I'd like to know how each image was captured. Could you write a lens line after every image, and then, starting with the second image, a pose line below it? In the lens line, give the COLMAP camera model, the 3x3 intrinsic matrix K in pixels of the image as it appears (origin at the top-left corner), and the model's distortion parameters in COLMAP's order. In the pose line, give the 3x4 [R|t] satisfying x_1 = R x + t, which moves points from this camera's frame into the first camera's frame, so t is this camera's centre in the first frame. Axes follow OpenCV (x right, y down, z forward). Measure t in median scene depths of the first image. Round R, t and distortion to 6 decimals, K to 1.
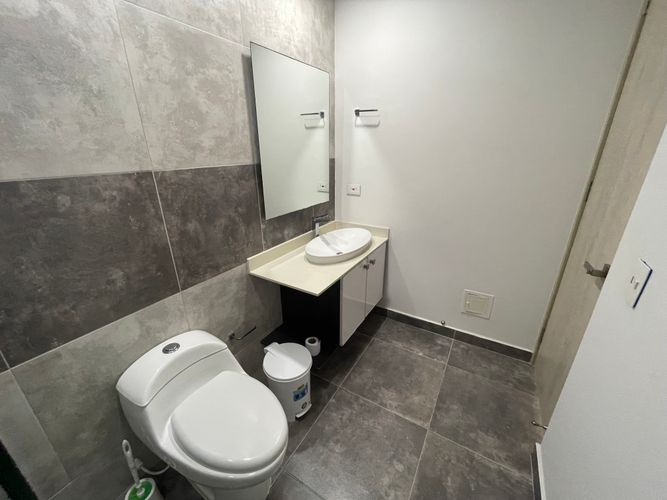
lens RADIAL K [[270.2, 0, 333.5], [0, 270.2, 250.0], [0, 0, 1]] dist [-0.002081, -0.000404]
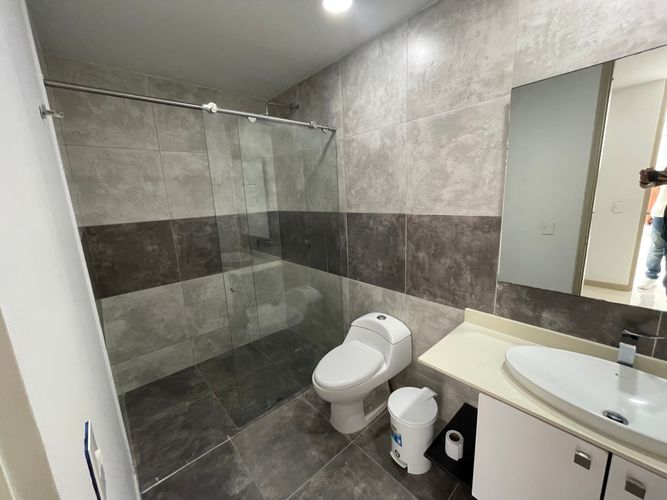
lens RADIAL K [[270.2, 0, 333.5], [0, 270.2, 250.0], [0, 0, 1]] dist [-0.002081, -0.000404]
pose [[-0.299369, 0.210745, -0.930572, 0.884860], [-0.294260, 0.907369, 0.300155, -0.396999], [0.907628, 0.363687, -0.209625, 0.894423]]
